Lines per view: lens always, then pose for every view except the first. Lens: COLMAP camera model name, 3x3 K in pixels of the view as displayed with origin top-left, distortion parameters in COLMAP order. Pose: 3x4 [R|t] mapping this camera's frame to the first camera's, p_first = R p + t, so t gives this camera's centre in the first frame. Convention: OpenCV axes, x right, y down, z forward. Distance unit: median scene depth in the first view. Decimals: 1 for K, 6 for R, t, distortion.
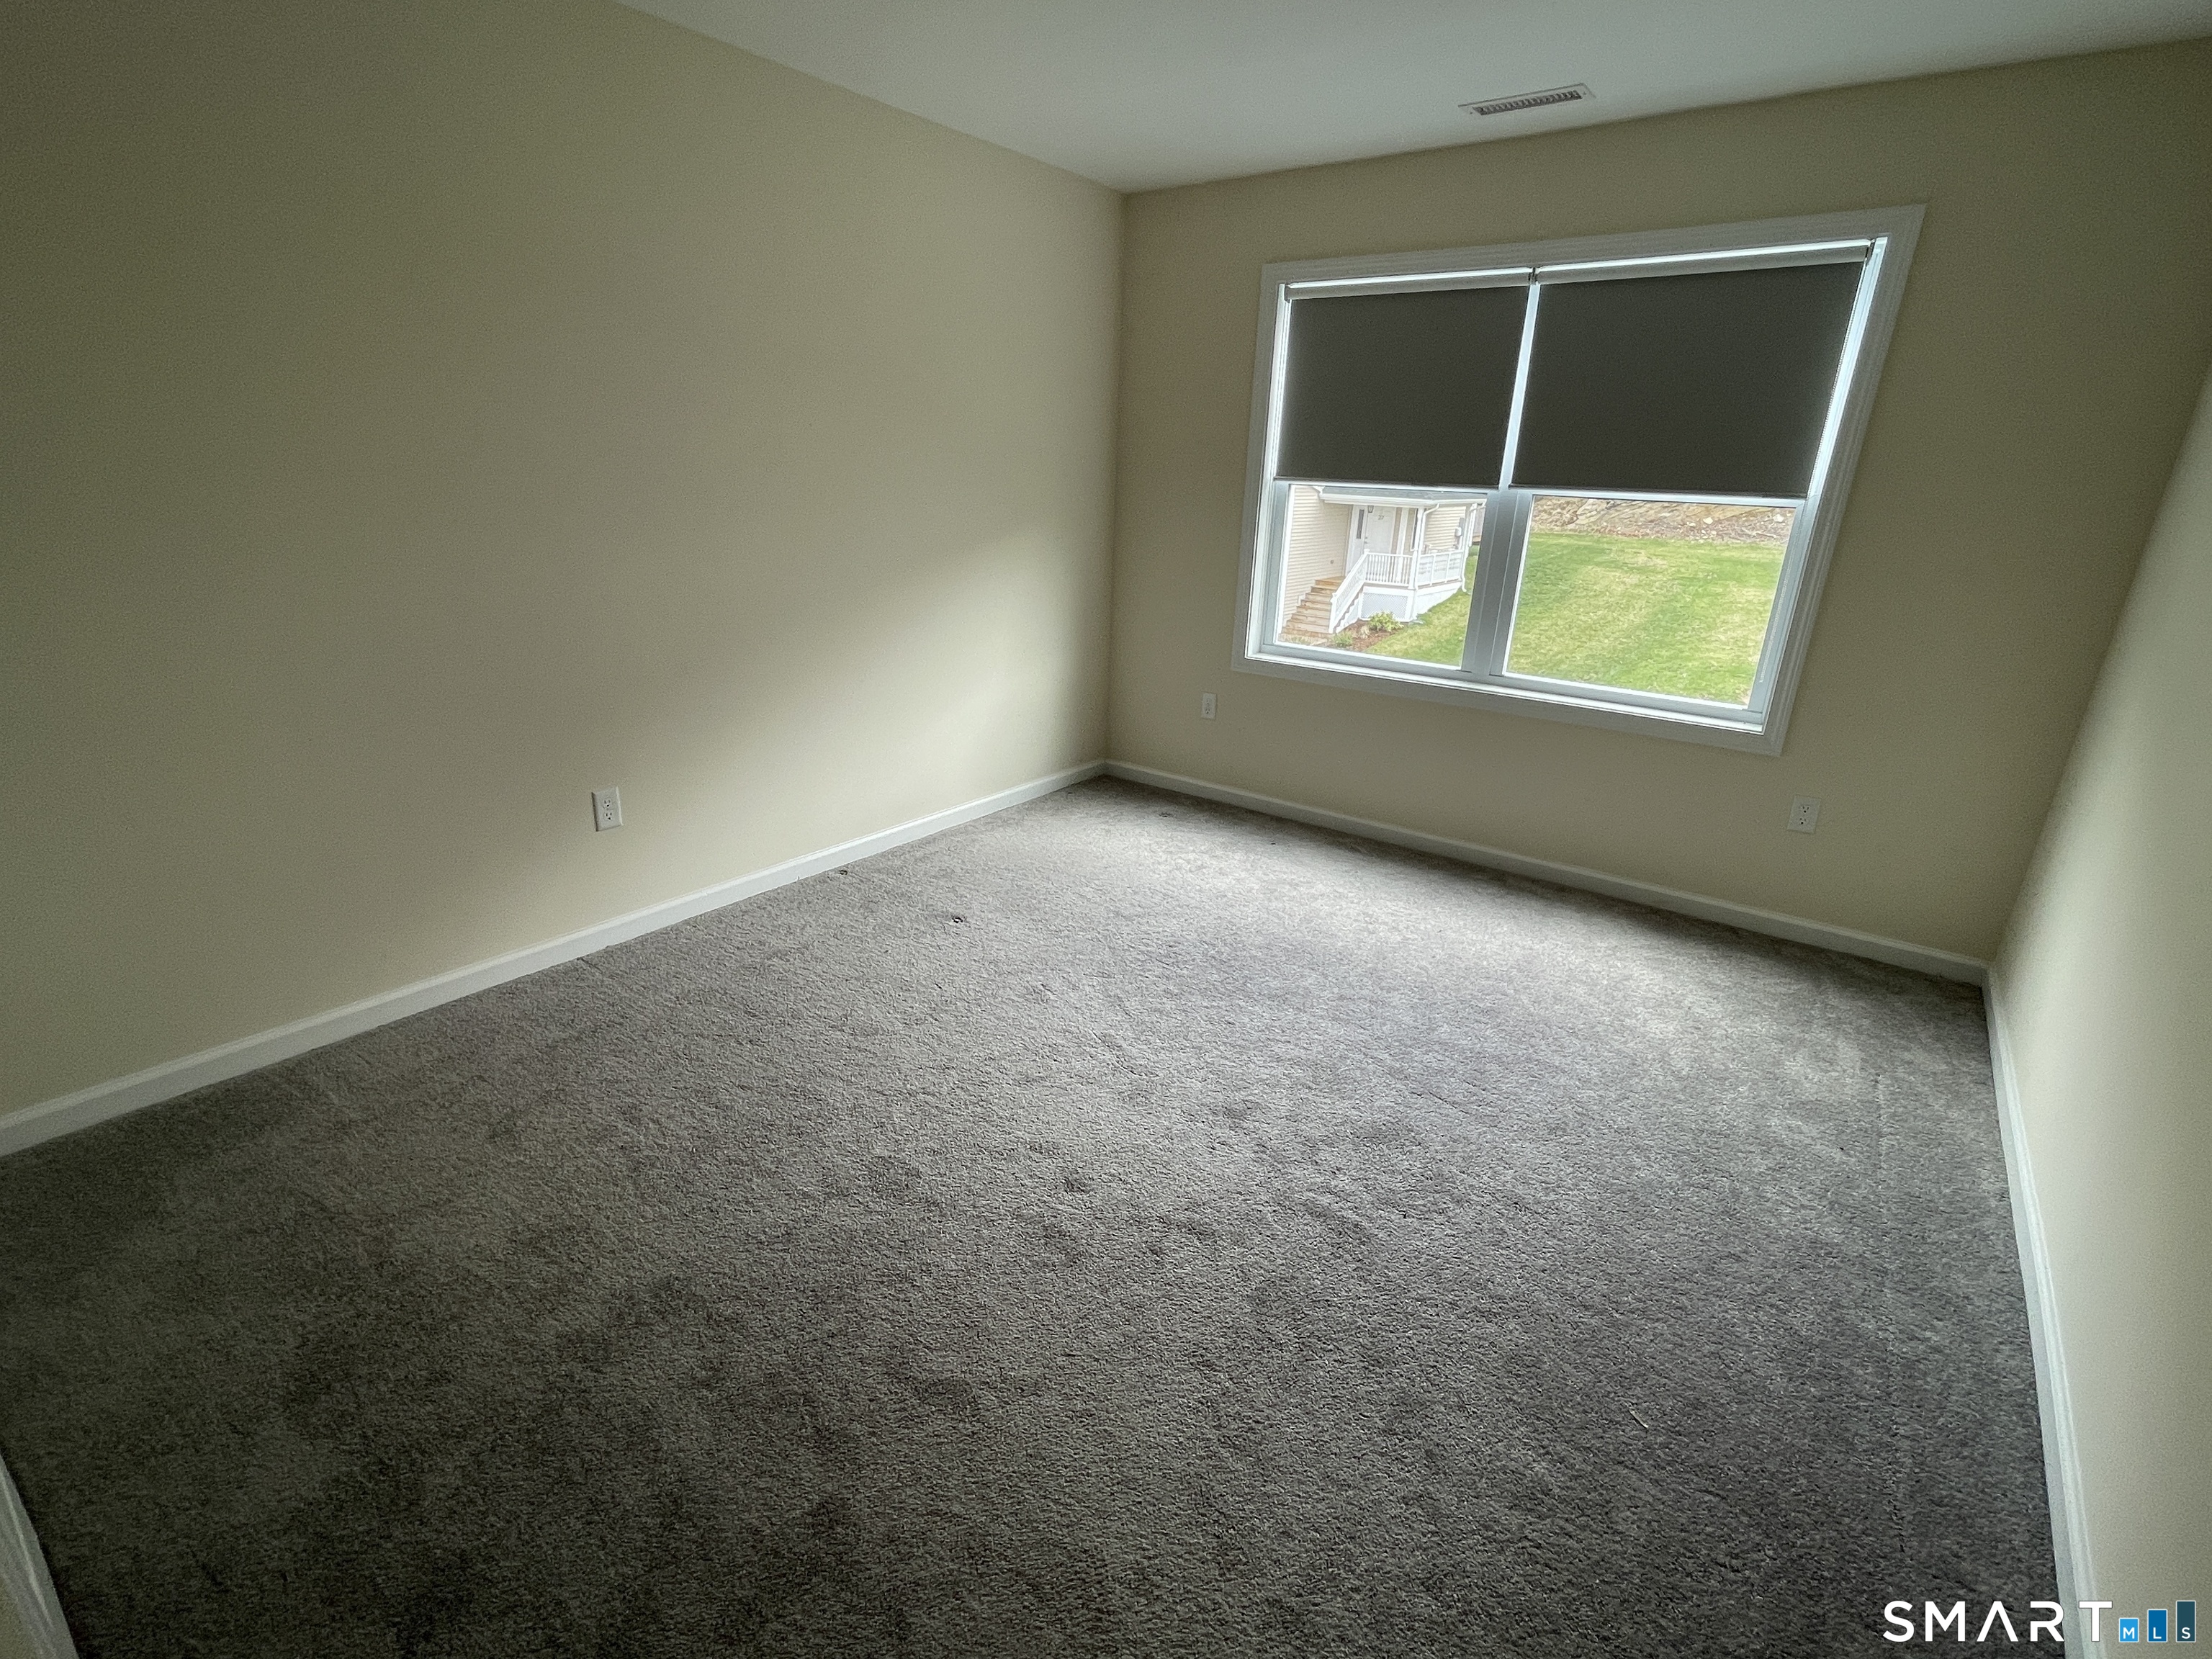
lens RADIAL K [[1038.0, 0, 1107.2], [0, 1038.0, 819.1], [0, 0, 1]] dist [-0.003917, 0.003255]
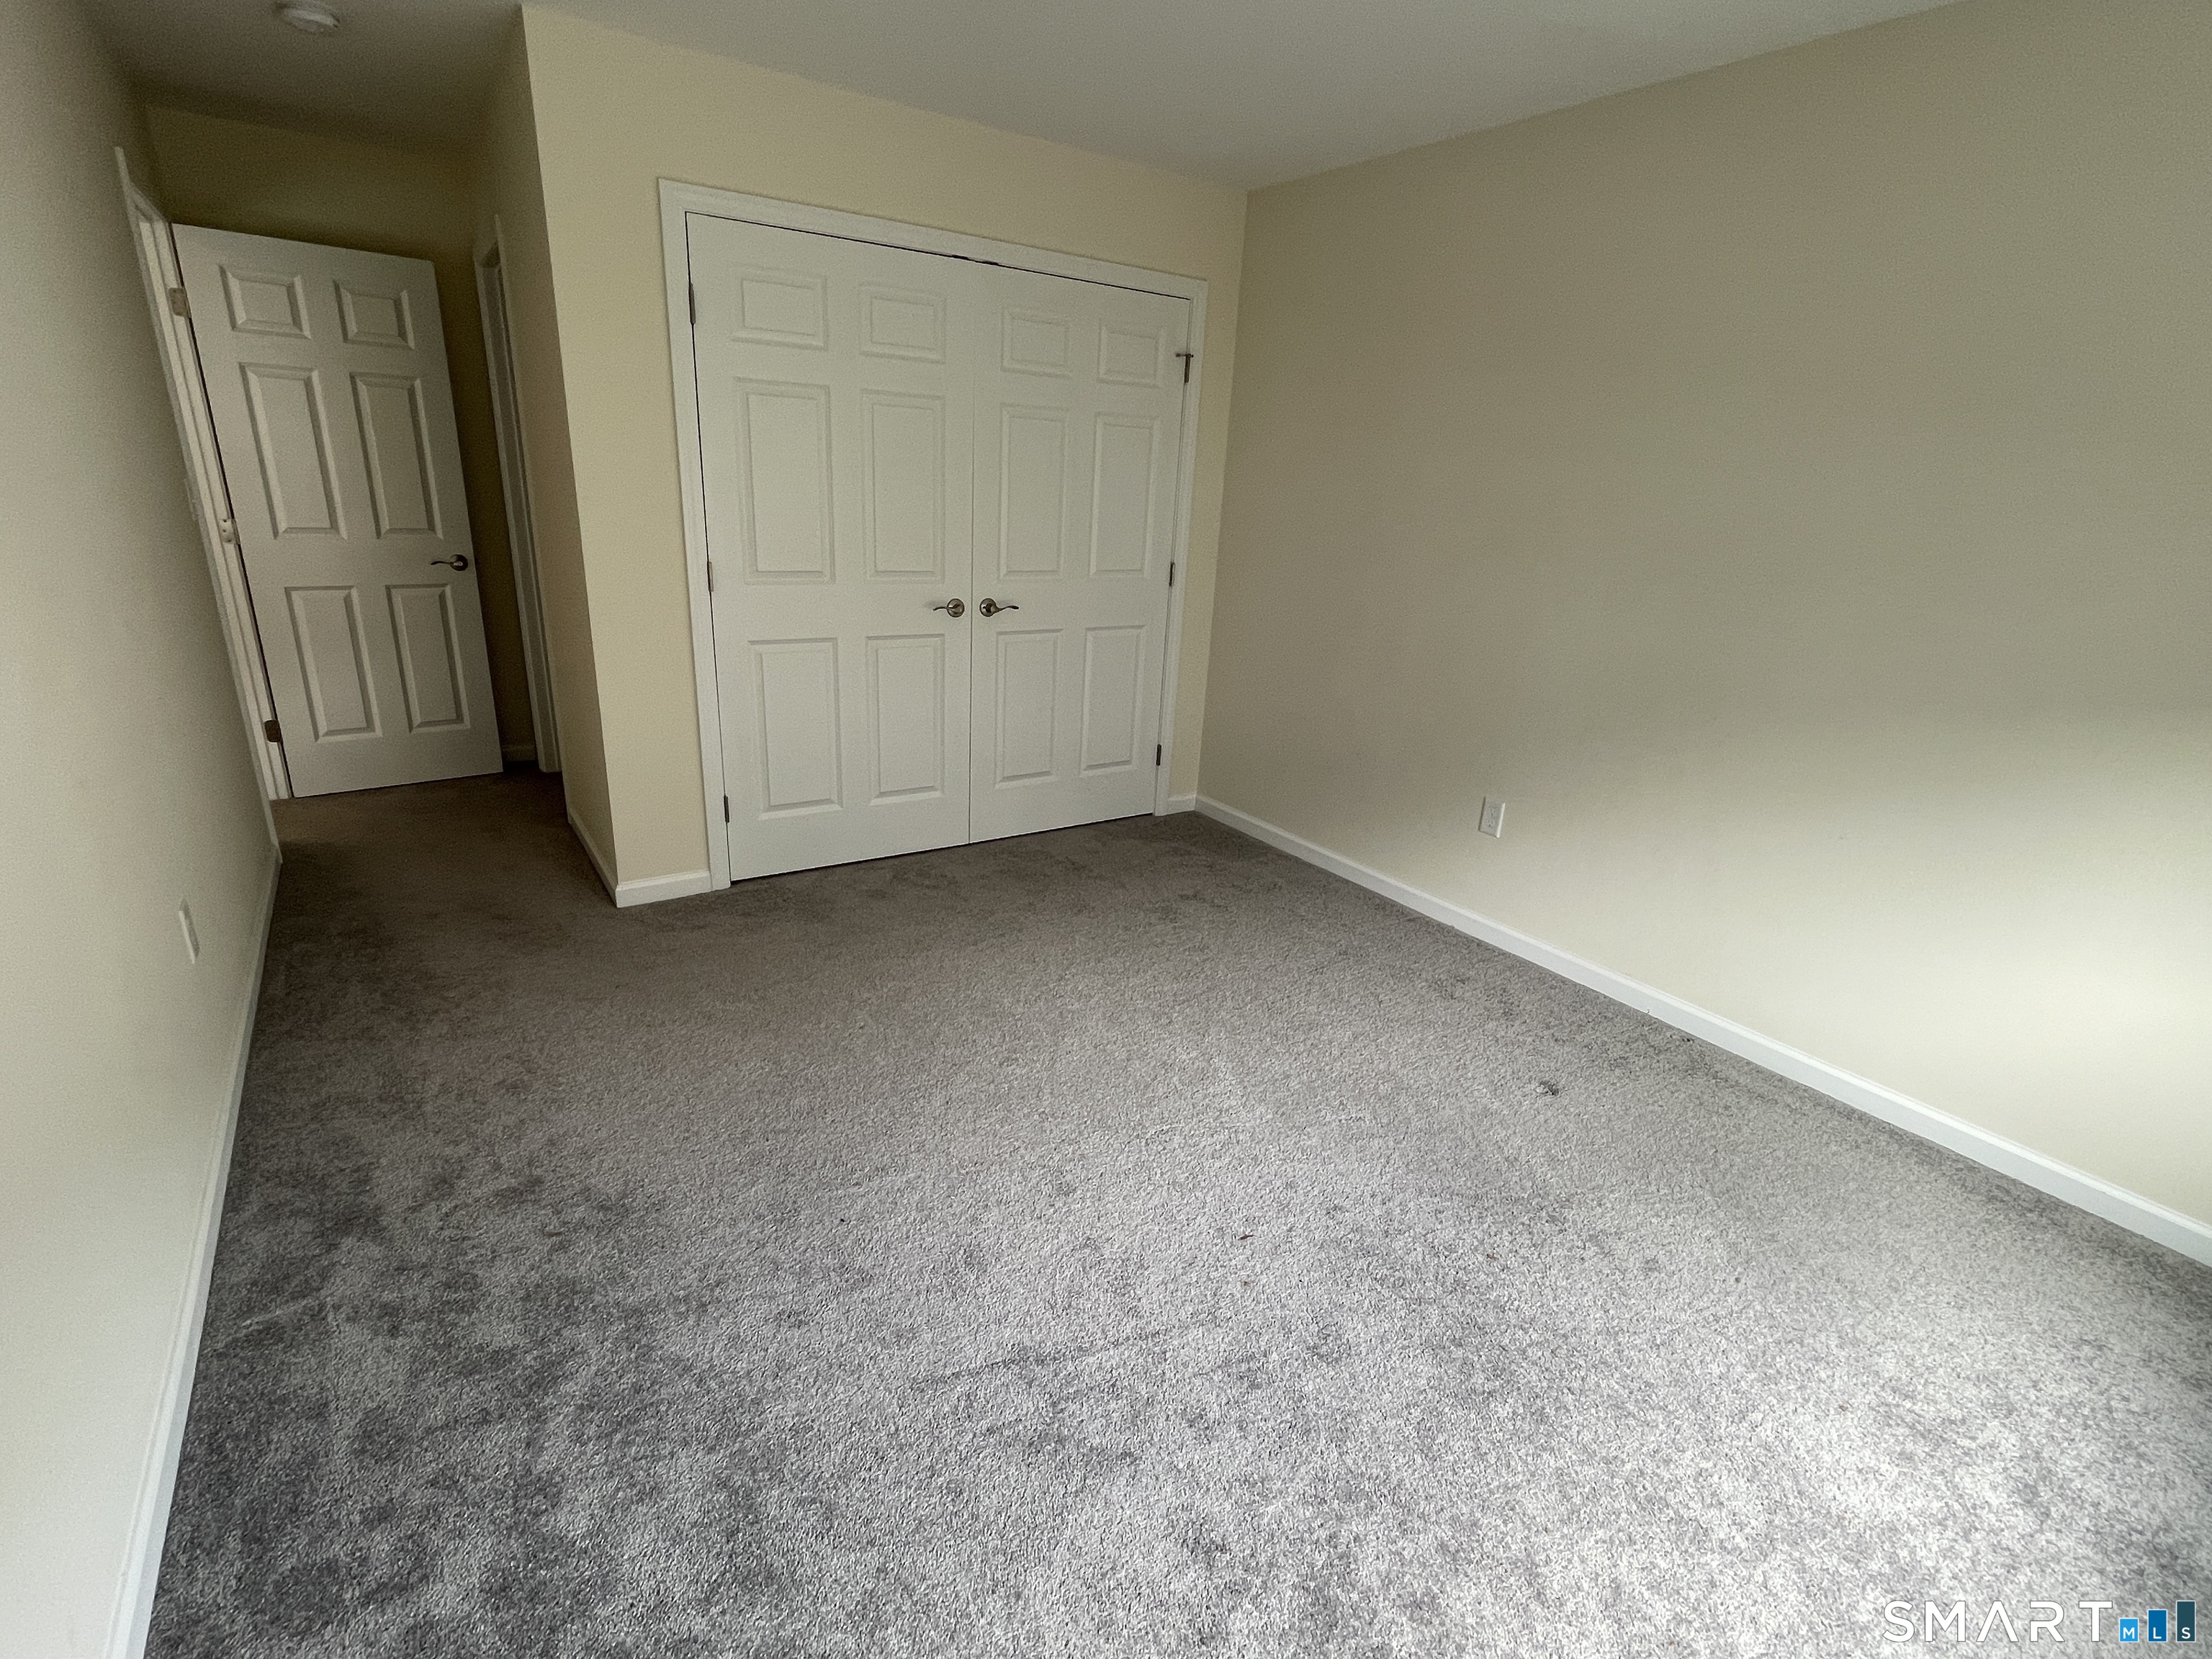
lens RADIAL K [[1038.0, 0, 1099.5], [0, 1038.0, 826.8], [0, 0, 1]] dist [-0.003917, 0.003255]
pose [[-0.328063, 0.259639, -0.908274, 0.574837], [-0.363662, 0.852673, 0.375098, -0.225006], [0.871851, 0.453361, -0.185310, 0.700730]]
